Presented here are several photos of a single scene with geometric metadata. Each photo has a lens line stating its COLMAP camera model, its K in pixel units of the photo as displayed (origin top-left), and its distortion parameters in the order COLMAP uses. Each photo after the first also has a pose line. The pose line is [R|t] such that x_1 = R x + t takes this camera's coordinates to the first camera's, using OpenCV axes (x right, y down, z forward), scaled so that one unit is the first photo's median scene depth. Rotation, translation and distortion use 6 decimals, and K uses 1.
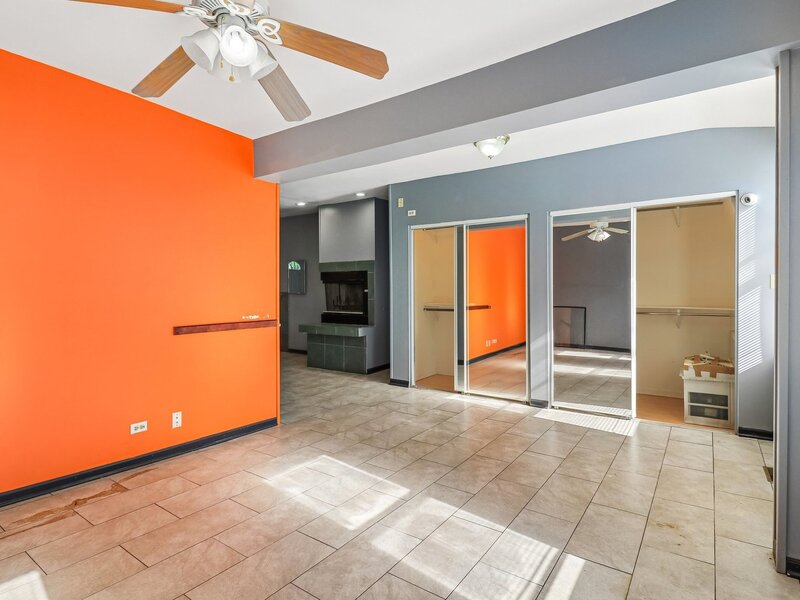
lens RADIAL K [[423.3, 0, 400.2], [0, 423.3, 289.8], [0, 0, 1]] dist [0.003902, 0.000196]
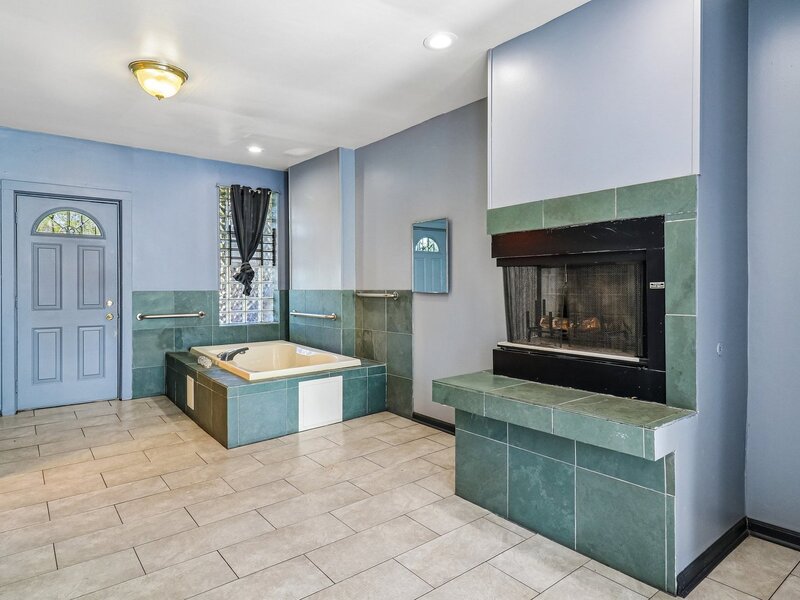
lens RADIAL K [[487.8, 0, 401.2], [0, 487.8, 296.7], [0, 0, 1]] dist [0.000856, -0.000452]
pose [[0.953098, 0.006088, -0.302602, -0.140072], [-0.000530, 0.999830, 0.018445, 0.003767], [0.302663, -0.017419, 0.952939, 0.596891]]
